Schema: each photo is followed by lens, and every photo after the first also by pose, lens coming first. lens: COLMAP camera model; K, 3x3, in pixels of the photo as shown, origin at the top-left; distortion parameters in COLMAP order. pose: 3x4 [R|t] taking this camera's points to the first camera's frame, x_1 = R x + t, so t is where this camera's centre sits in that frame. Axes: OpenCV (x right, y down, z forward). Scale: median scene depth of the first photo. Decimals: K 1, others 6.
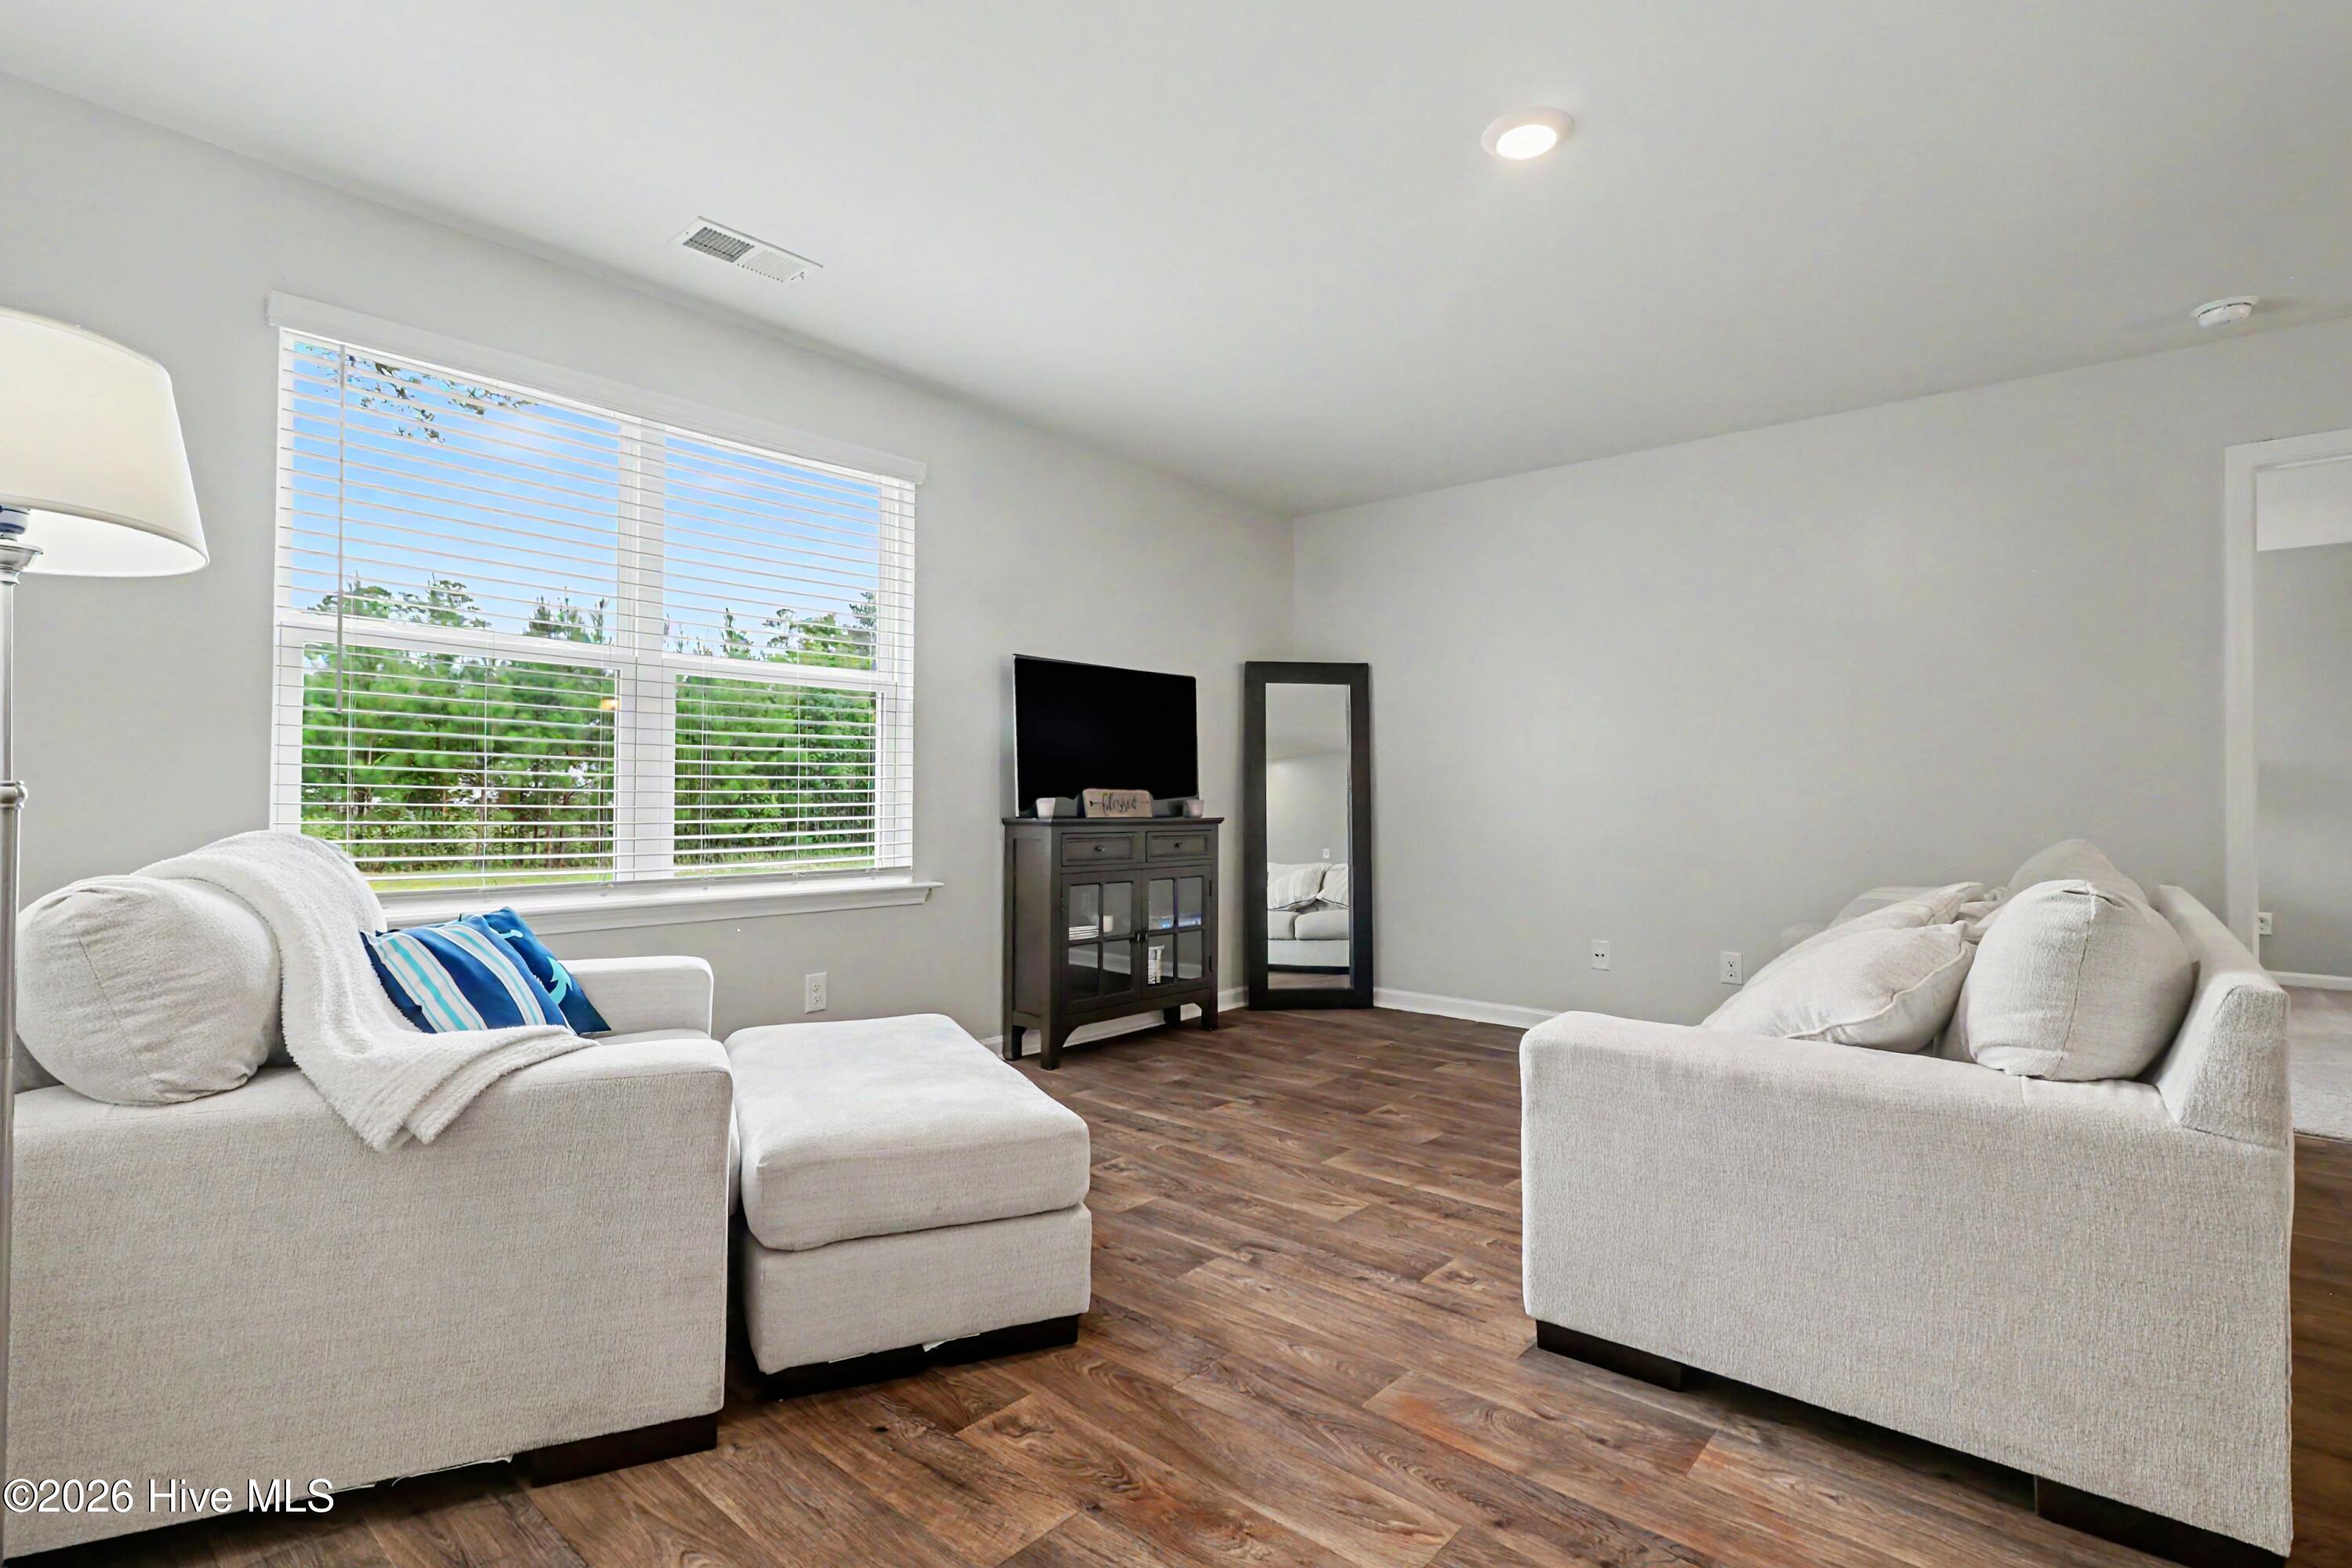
lens RADIAL K [[1115.1, 0, 1156.9], [0, 1115.1, 774.5], [0, 0, 1]] dist [-0.000472, -0.000296]
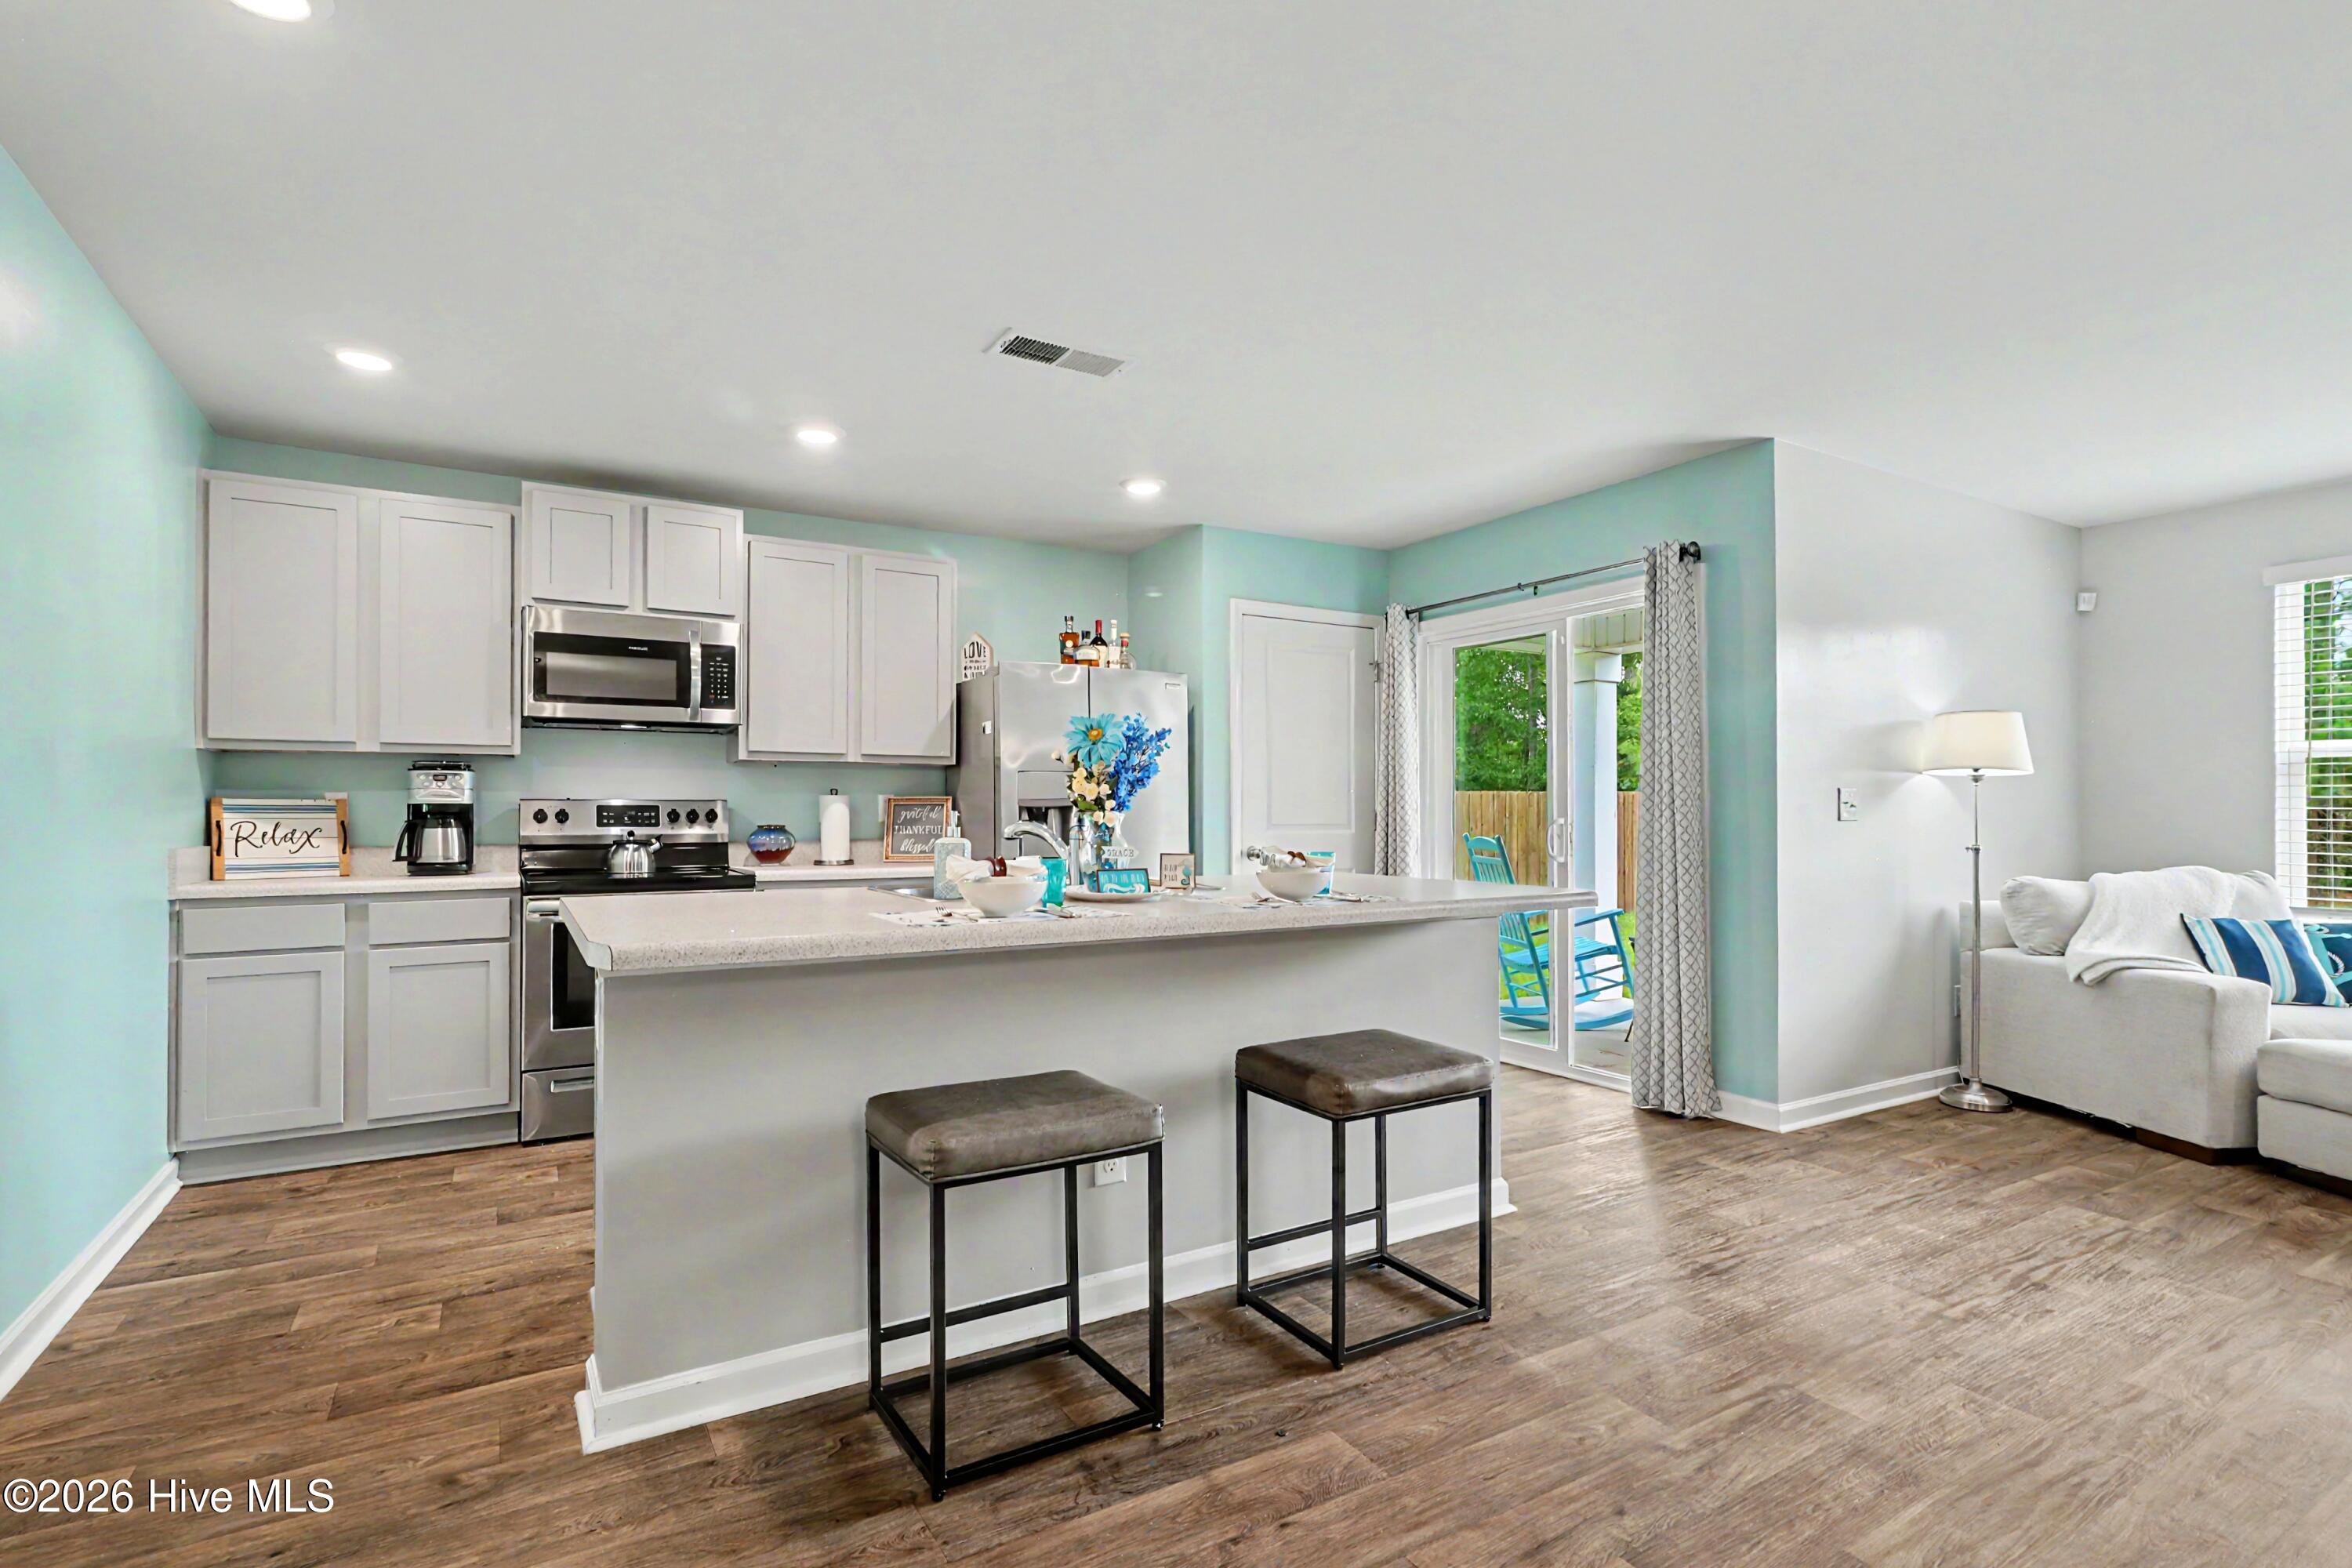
lens RADIAL K [[1123.9, 0, 1168.7], [0, 1123.9, 798.3], [0, 0, 1]] dist [0.002034, -0.000467]
pose [[-0.318900, -0.027955, -0.947376, 1.934903], [0.008814, 0.999434, -0.032458, -0.028922], [0.947747, -0.018701, -0.318473, -0.143300]]
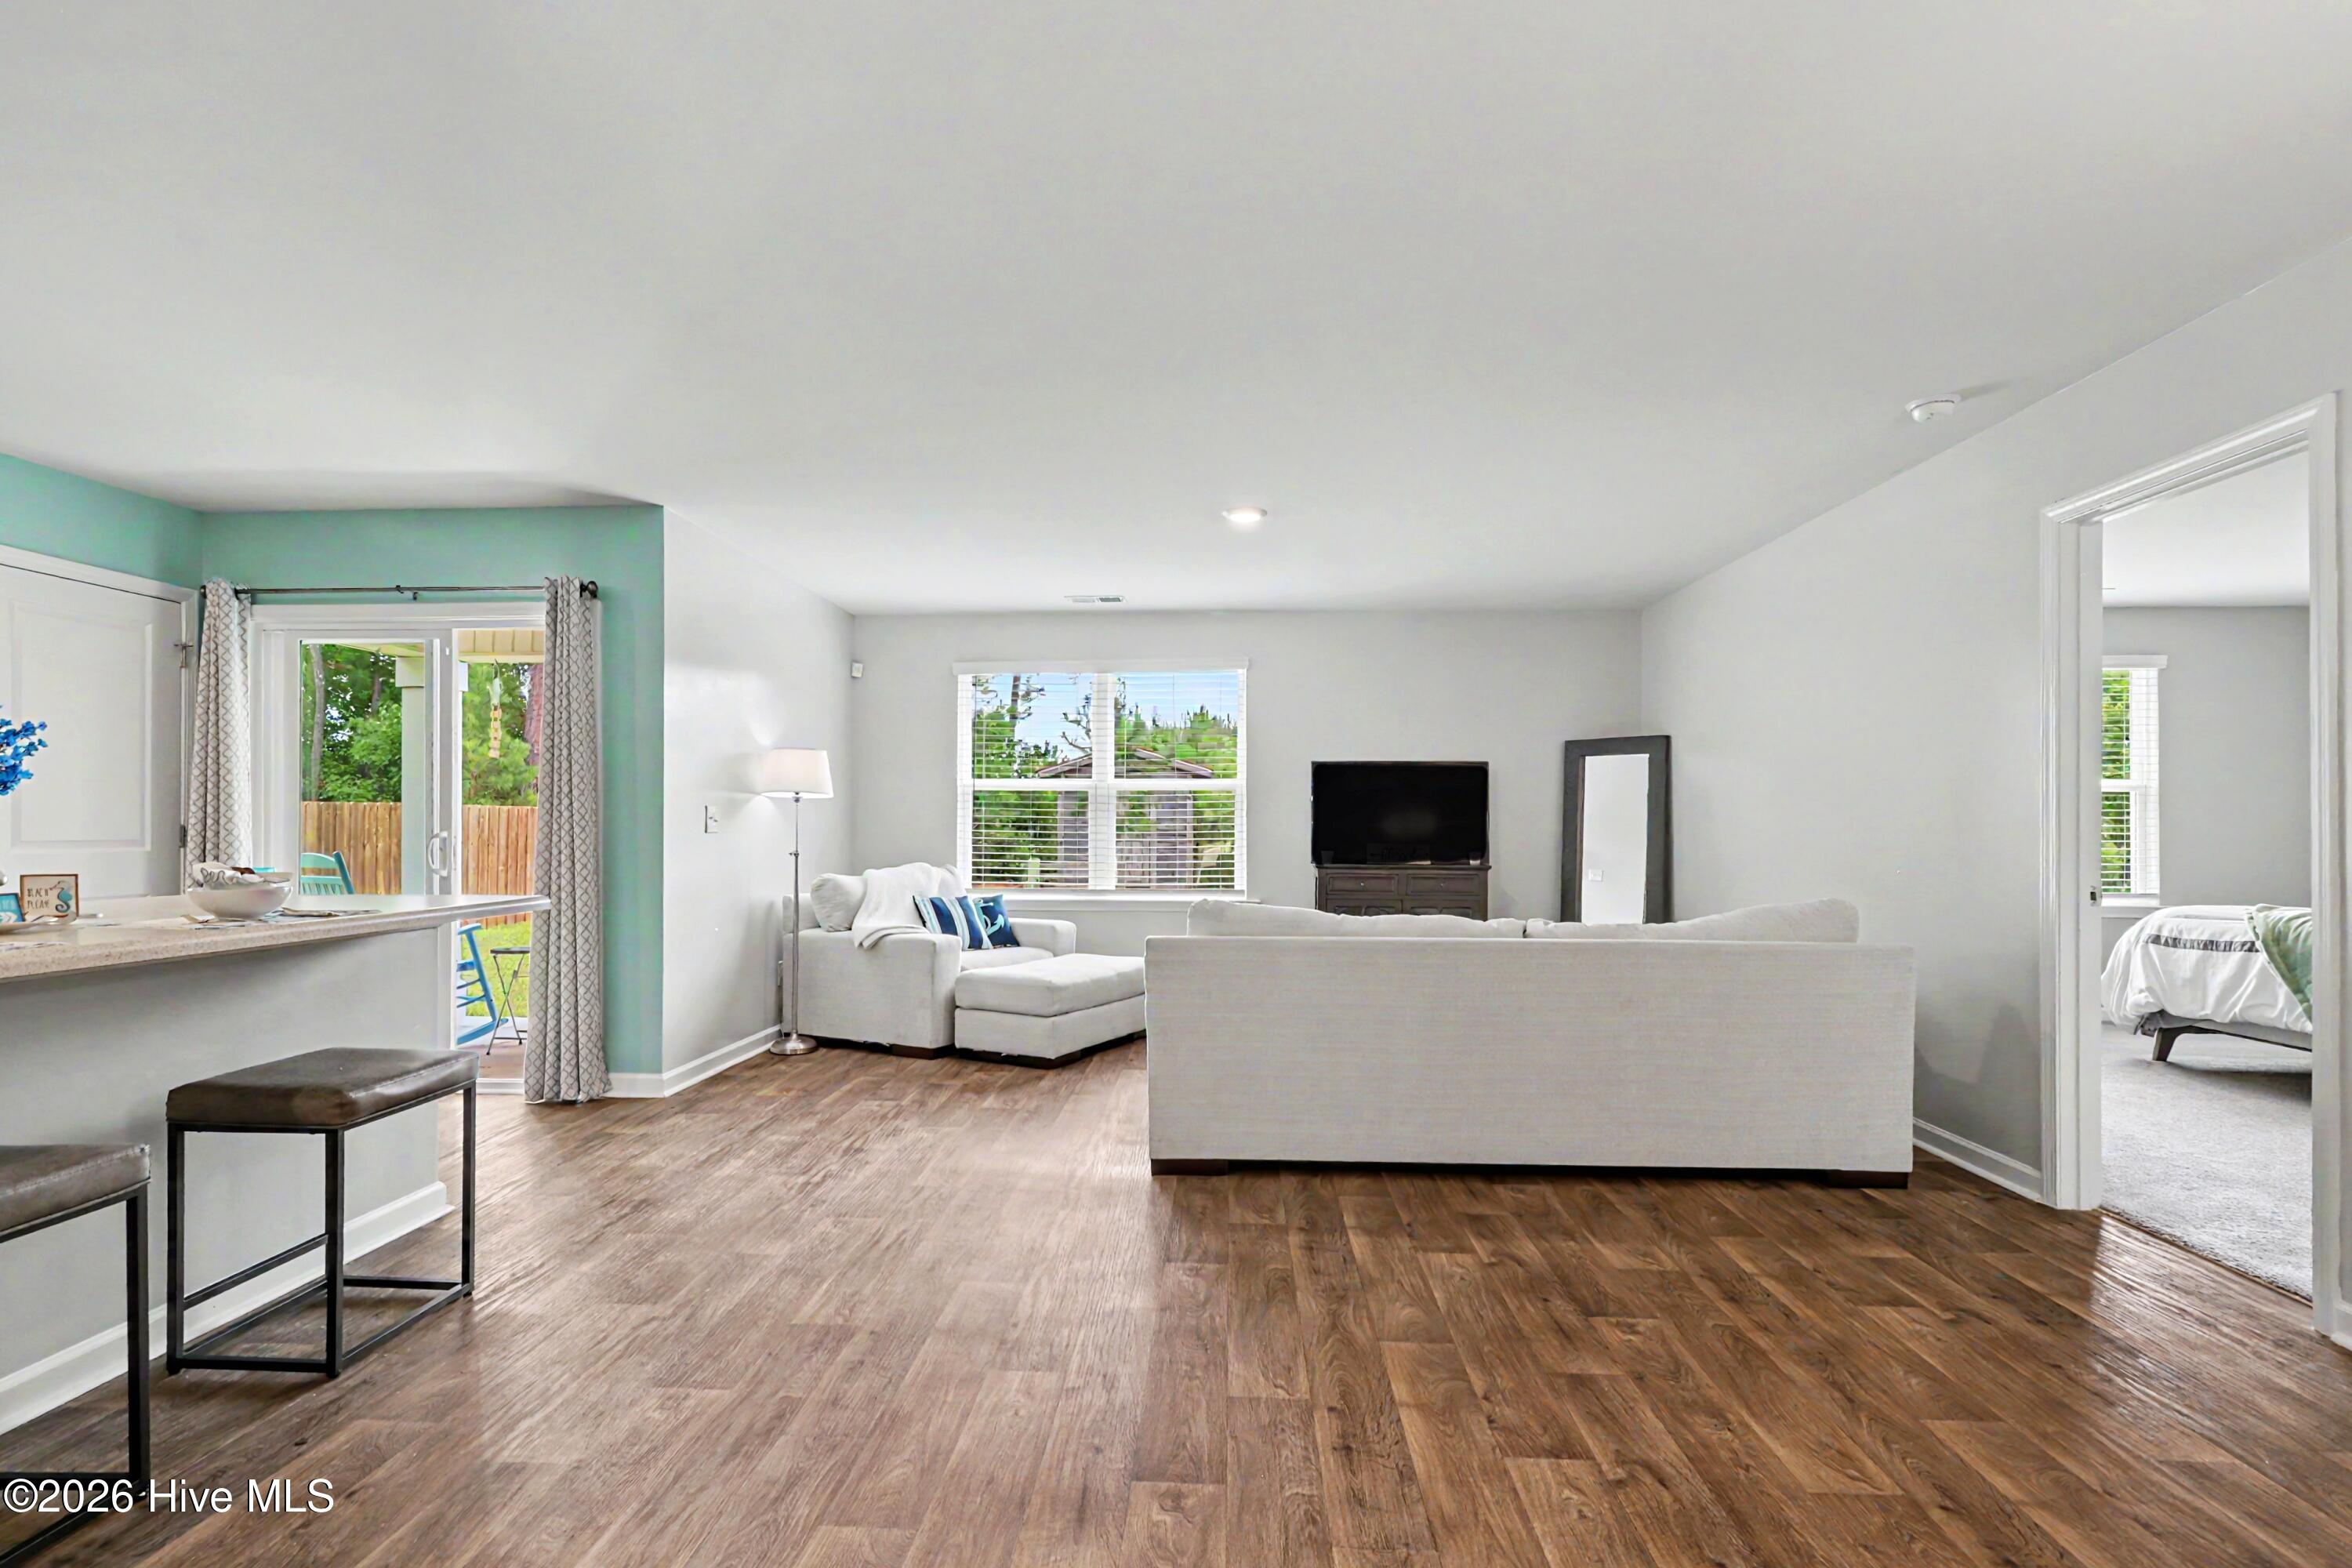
lens RADIAL K [[1156.9, 0, 1163.9], [0, 1156.9, 820.9], [0, 0, 1]] dist [-0.001596, -0.000119]
pose [[0.608061, -0.019966, -0.793639, 2.250380], [0.021046, 0.999738, -0.009027, -0.025379], [0.793611, -0.011214, 0.608322, -0.397205]]
